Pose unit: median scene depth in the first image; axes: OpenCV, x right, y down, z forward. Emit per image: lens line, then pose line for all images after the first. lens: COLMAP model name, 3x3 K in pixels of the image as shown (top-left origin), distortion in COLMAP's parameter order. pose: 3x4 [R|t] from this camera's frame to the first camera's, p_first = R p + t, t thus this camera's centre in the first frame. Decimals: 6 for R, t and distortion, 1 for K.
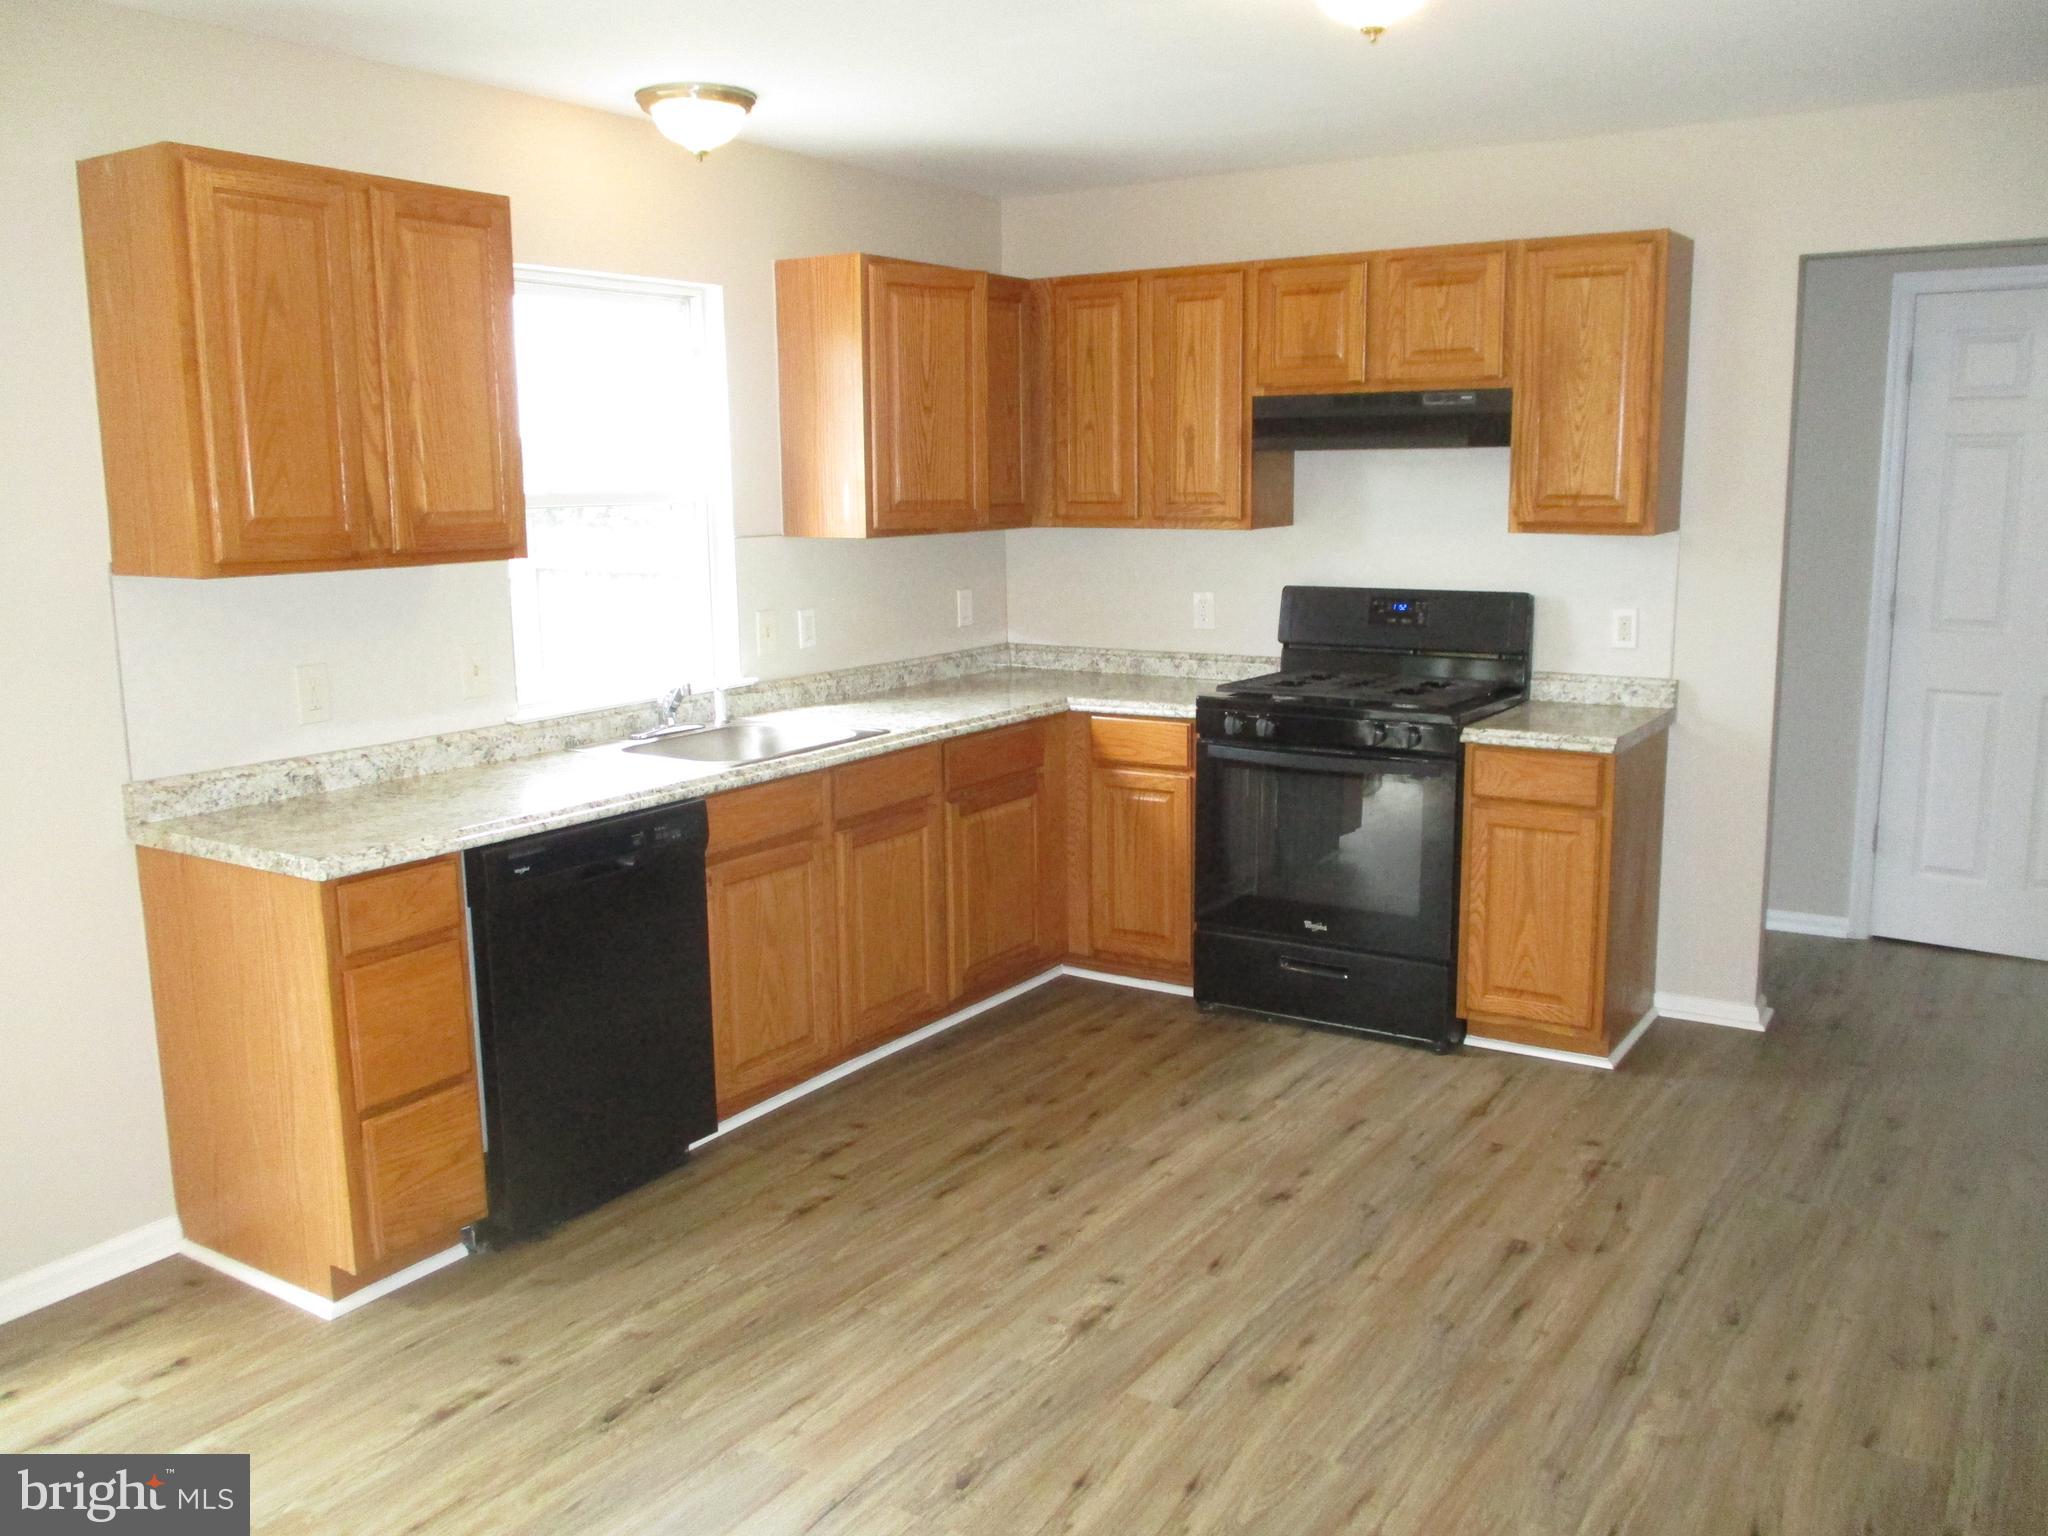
lens RADIAL K [[1695.8, 0, 1024.3], [0, 1695.8, 763.2], [0, 0, 1]] dist [-0.035236, 0.009142]
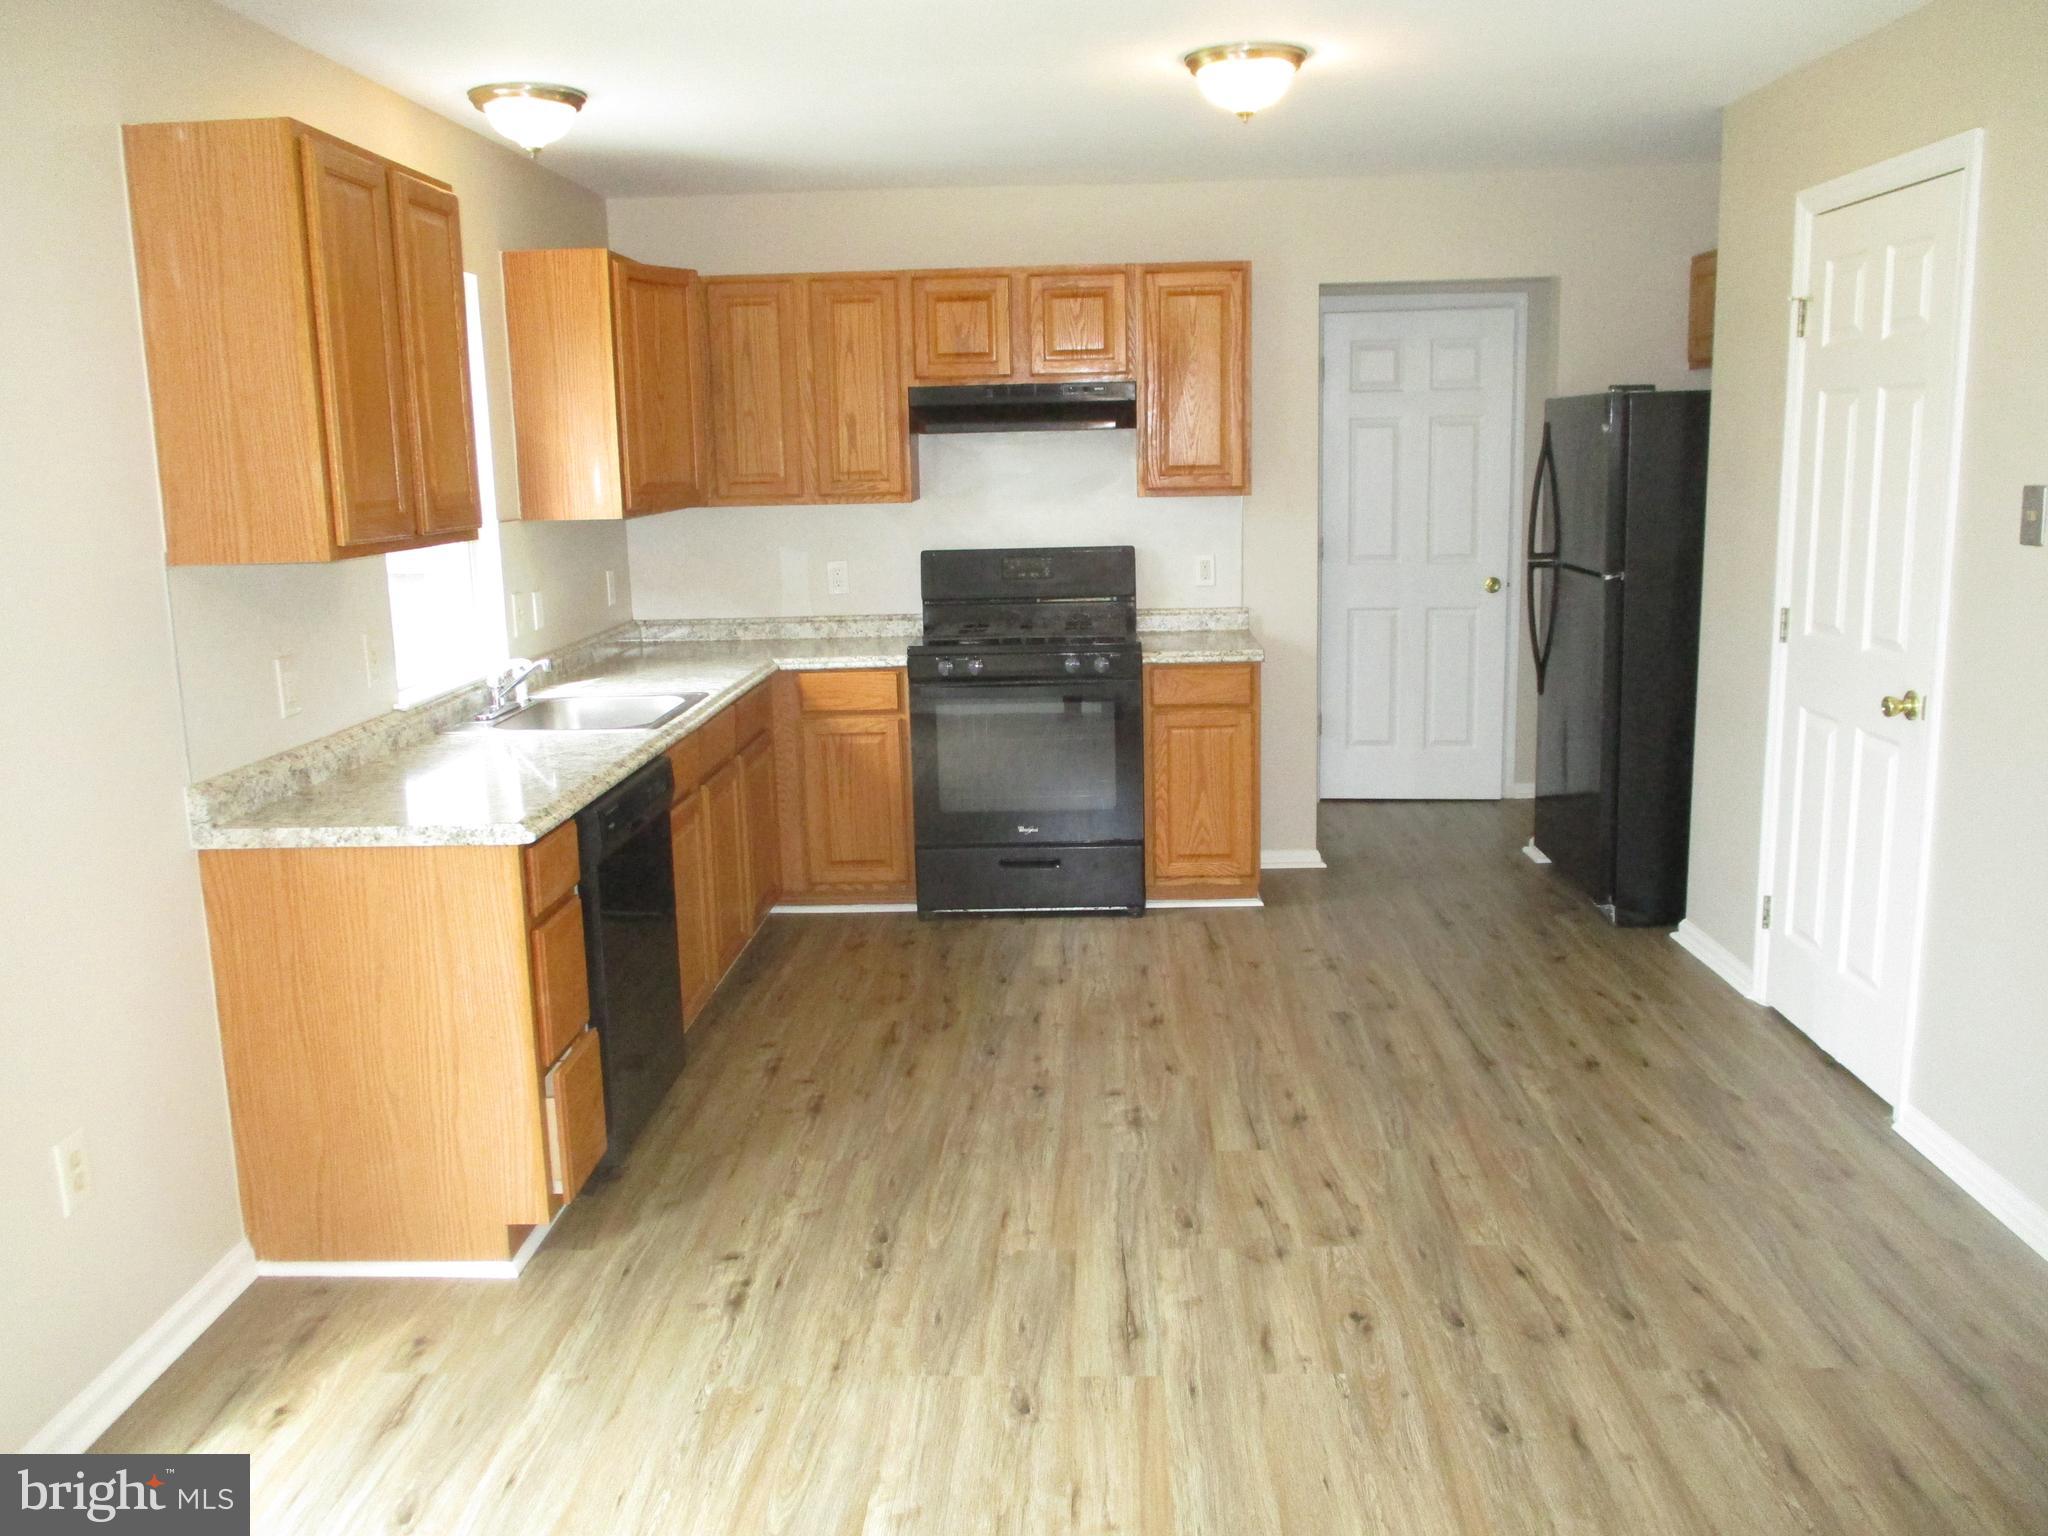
lens RADIAL K [[1695.8, 0, 1029.7], [0, 1695.8, 767.8], [0, 0, 1]] dist [-0.035236, 0.009142]
pose [[0.857110, -0.104369, 0.504449, -0.457147], [0.101225, 0.994292, 0.033726, 0.013212], [-0.505090, 0.022156, 0.862782, -0.040740]]
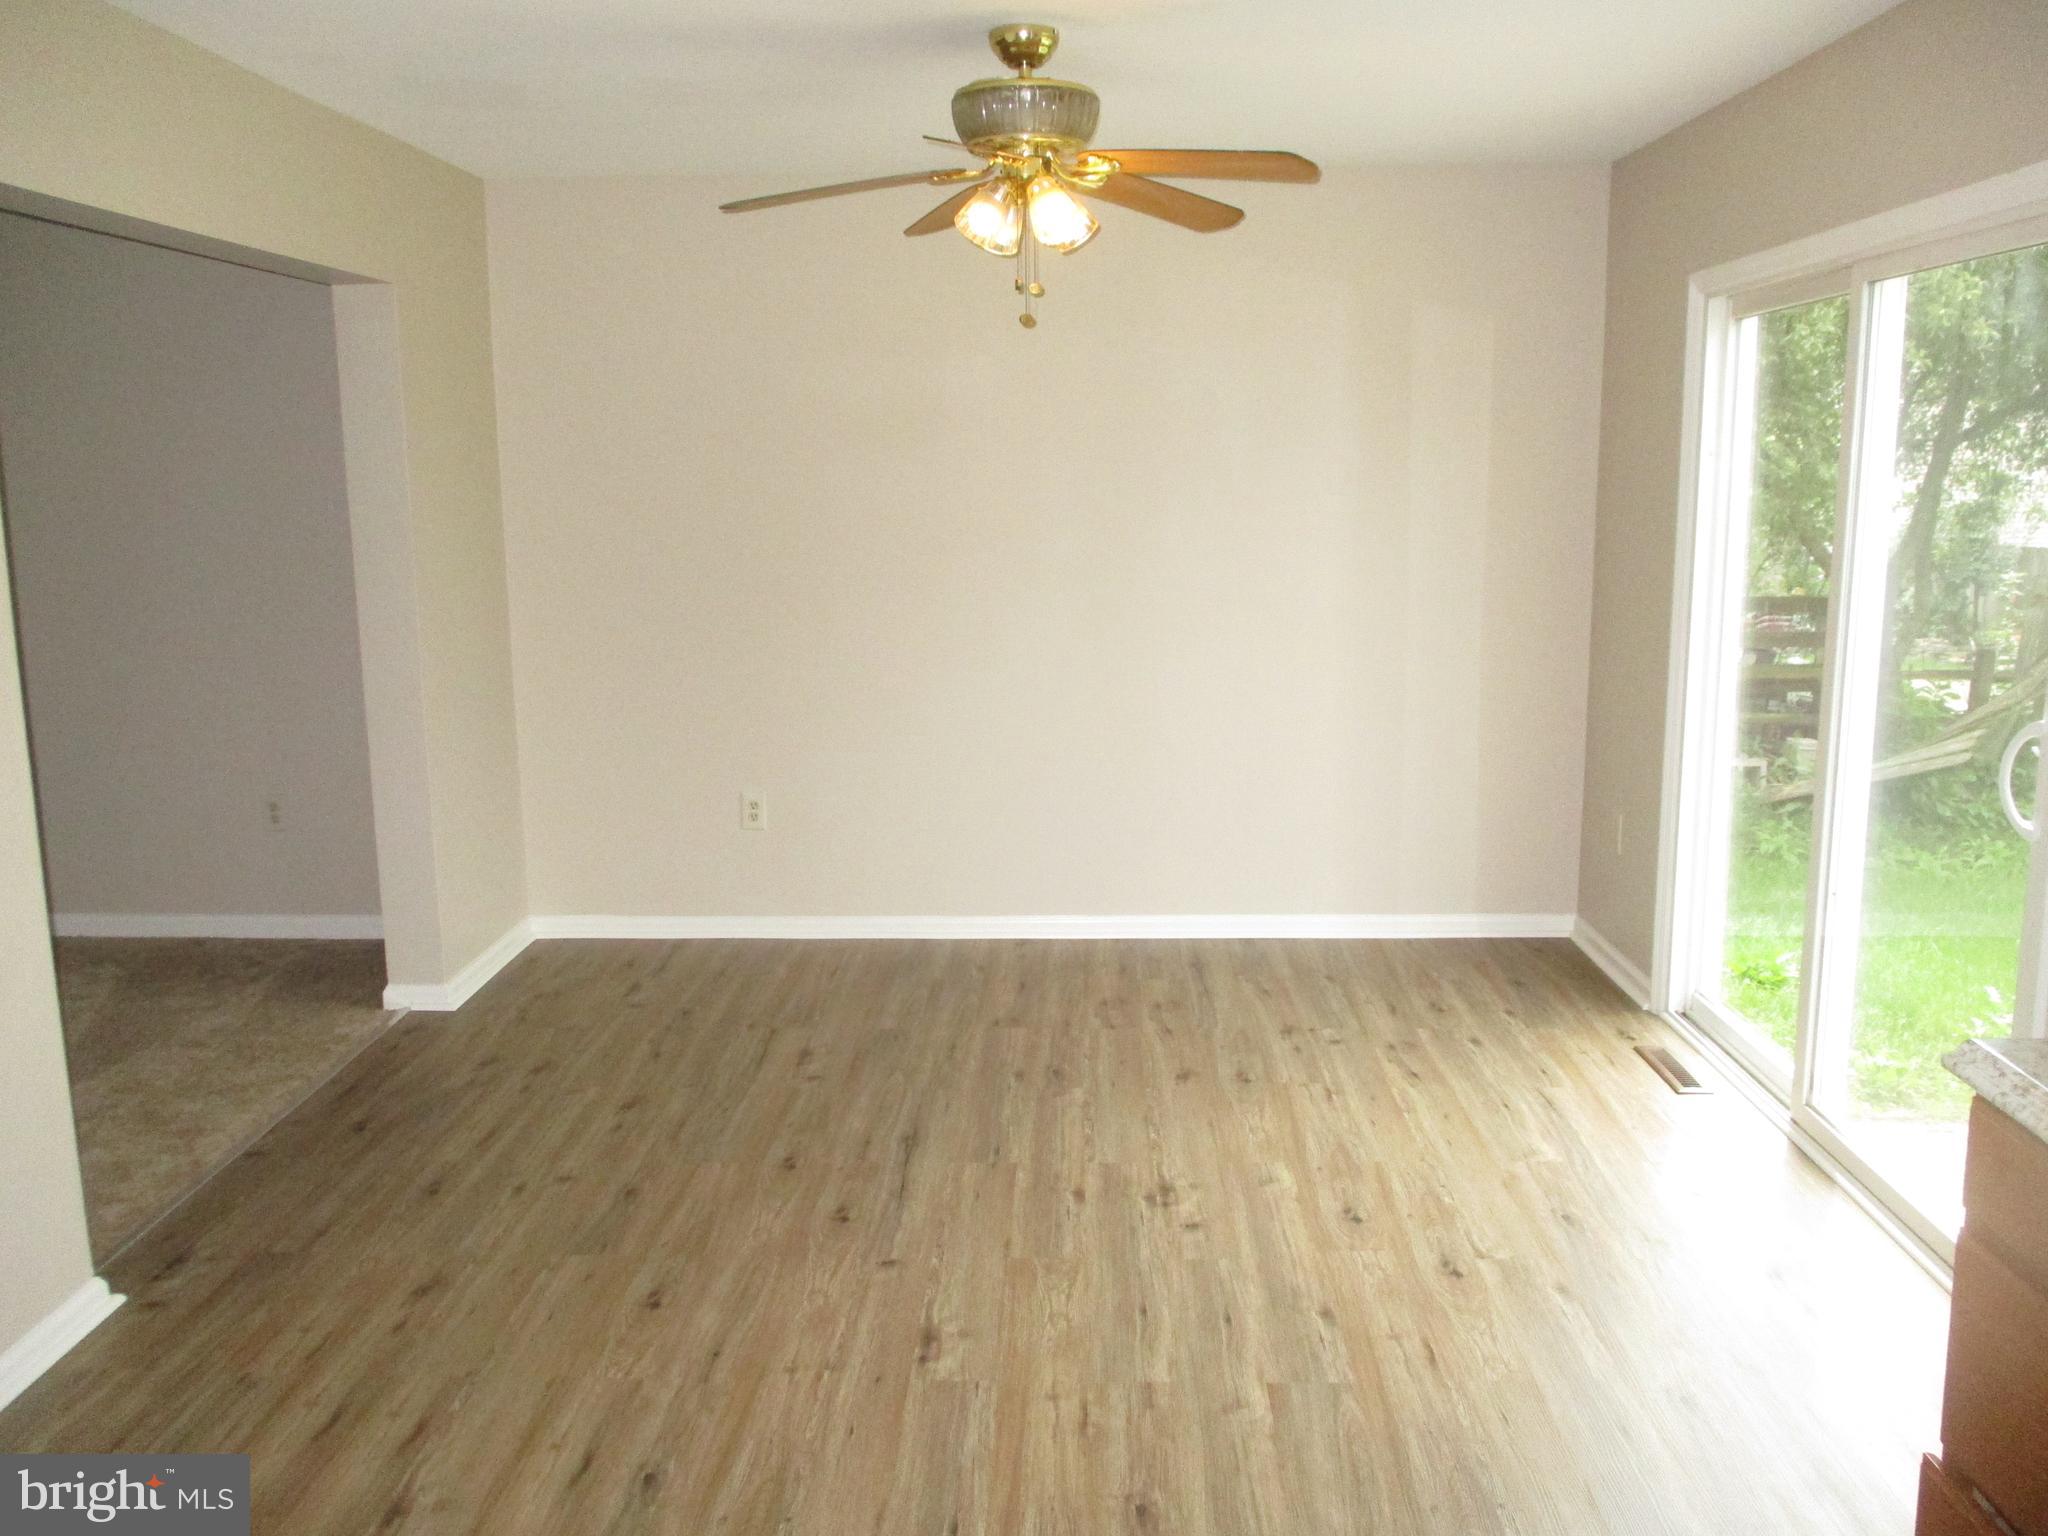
lens RADIAL K [[1695.8, 0, 1023.4], [0, 1695.8, 767.2], [0, 0, 1]] dist [-0.035236, 0.009142]
pose [[-0.853920, 0.114435, -0.507667, 0.158432], [-0.066098, 0.943773, 0.323919, -0.158784], [0.516190, 0.310156, -0.798342, 0.910313]]
